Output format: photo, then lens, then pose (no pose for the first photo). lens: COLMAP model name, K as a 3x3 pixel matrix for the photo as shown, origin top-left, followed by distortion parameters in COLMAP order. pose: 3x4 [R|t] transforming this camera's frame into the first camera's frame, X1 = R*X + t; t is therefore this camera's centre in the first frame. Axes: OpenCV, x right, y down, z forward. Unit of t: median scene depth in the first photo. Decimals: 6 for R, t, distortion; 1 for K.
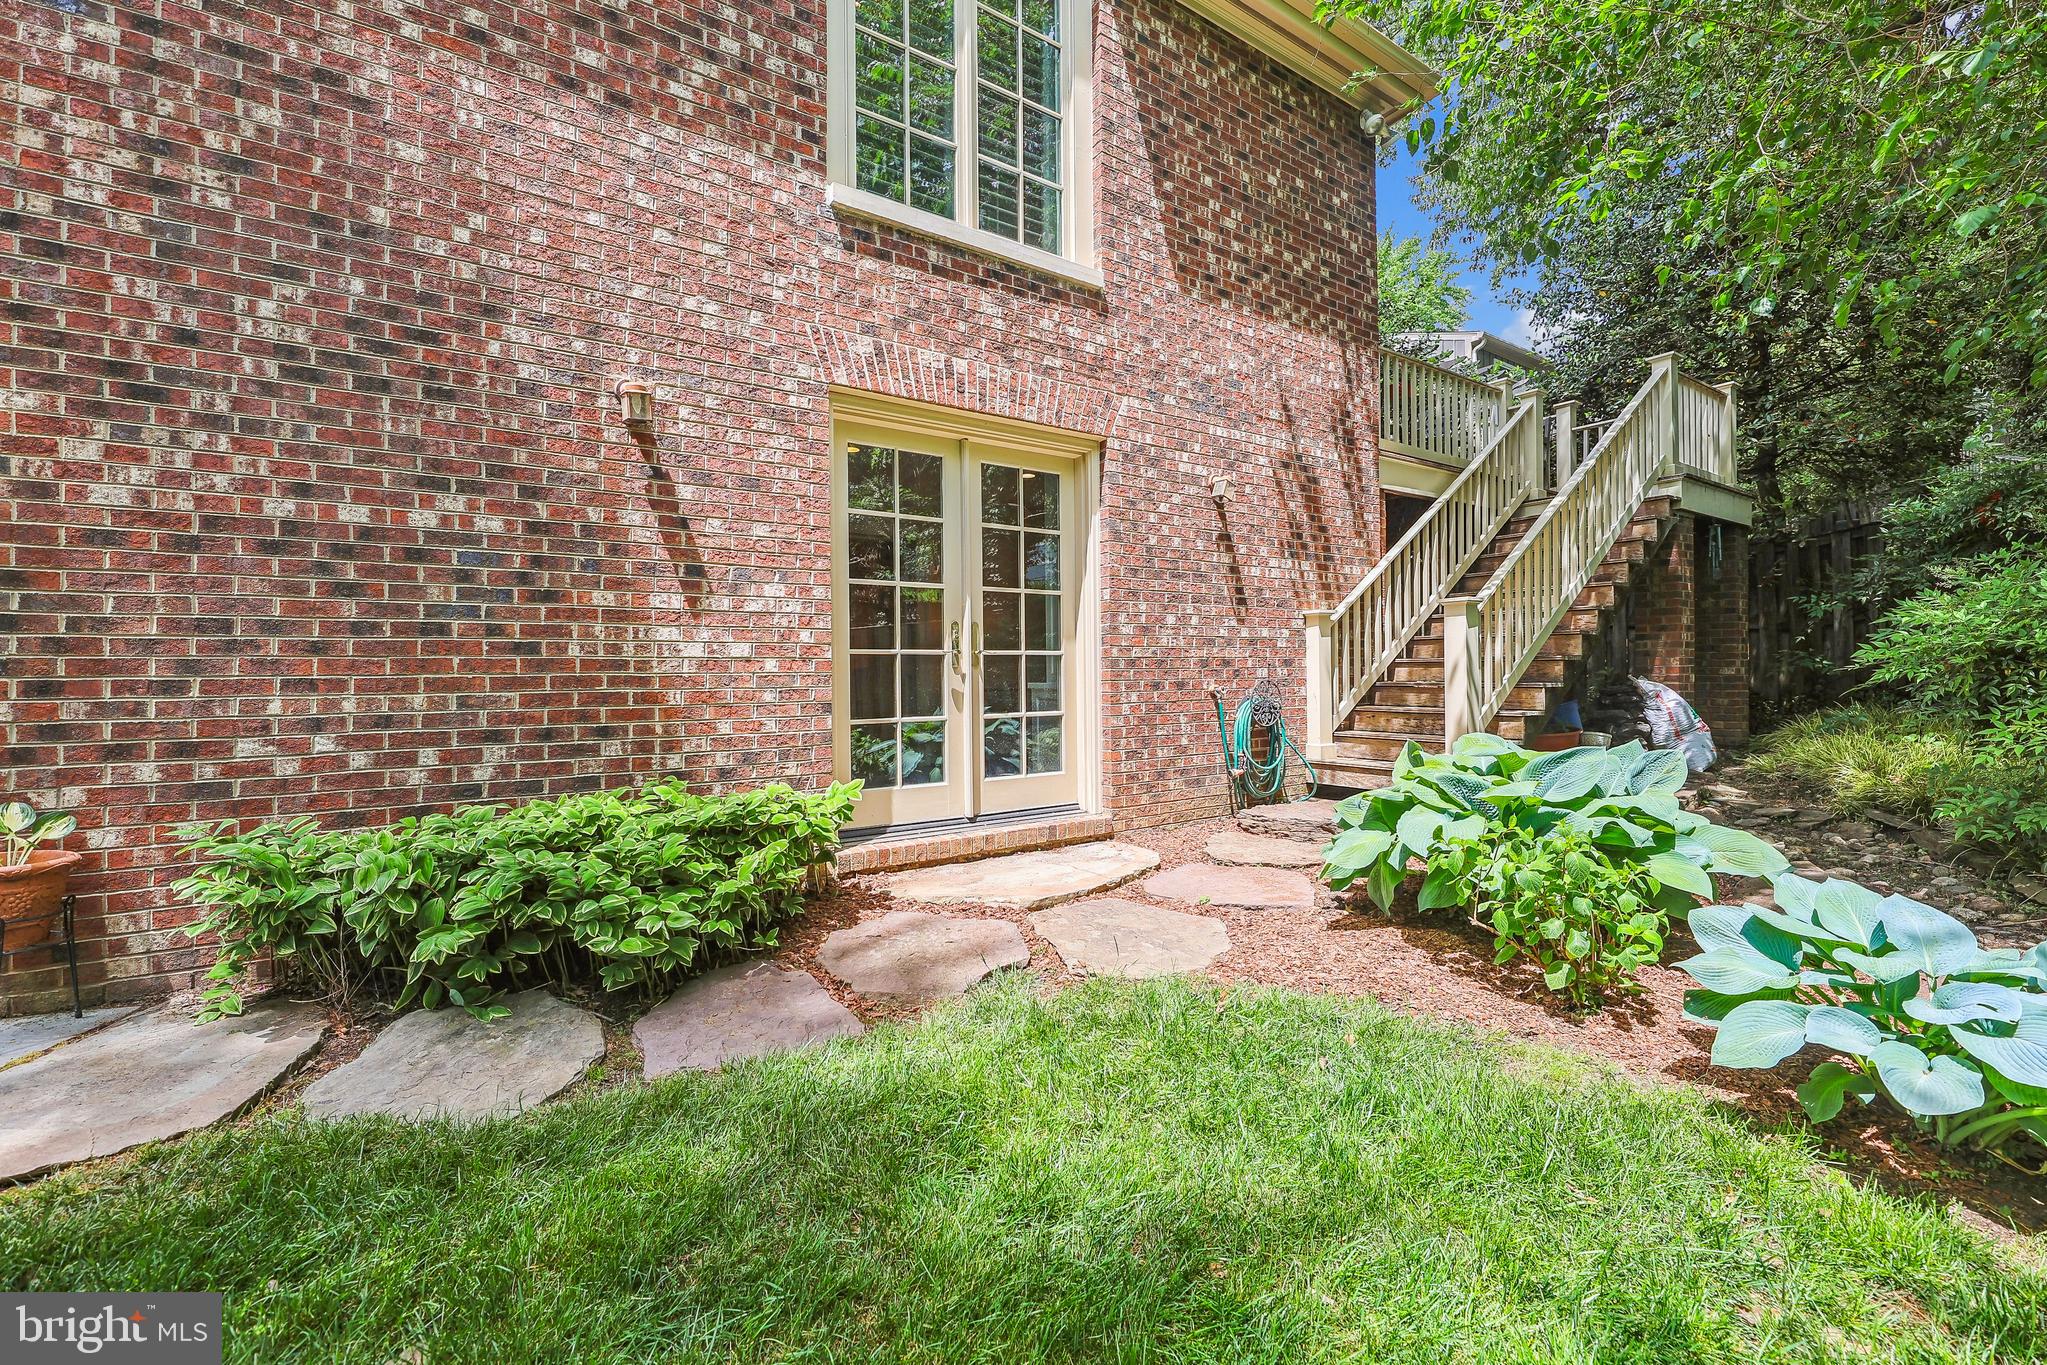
lens RADIAL K [[830.0, 0, 1017.9], [0, 830.0, 670.4], [0, 0, 1]] dist [0.000447, -0.003262]
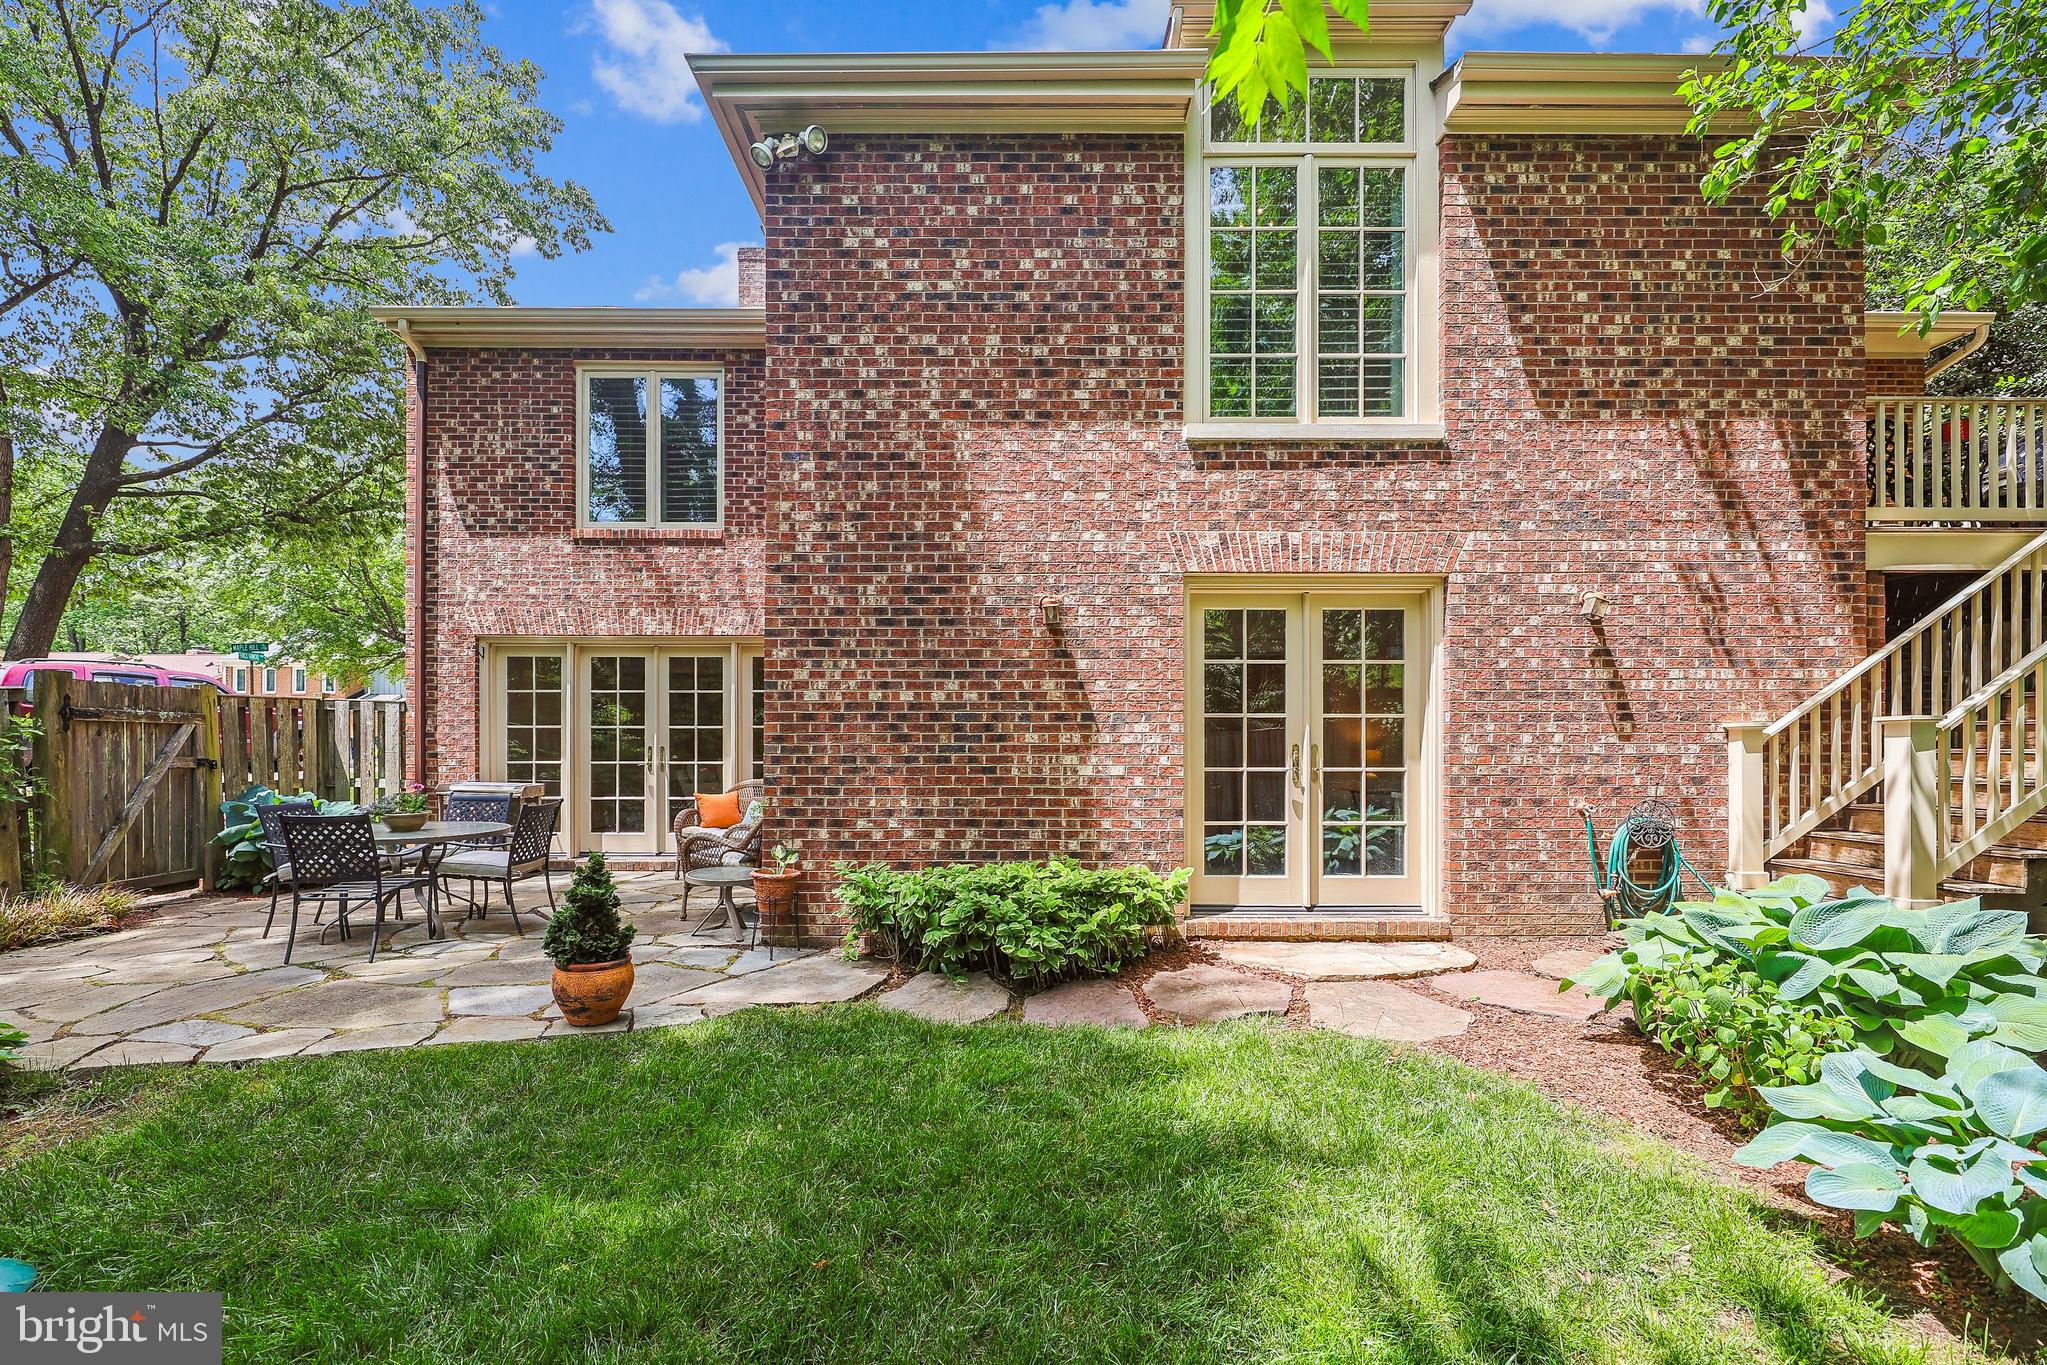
lens RADIAL K [[872.7, 0, 1019.8], [0, 872.7, 740.8], [0, 0, 1]] dist [0.000483, -0.000159]
pose [[0.834548, 0.005777, -0.550905, 0.388976], [-0.007179, 0.999974, -0.000389, -0.080891], [0.550888, 0.004280, 0.834568, -0.386895]]
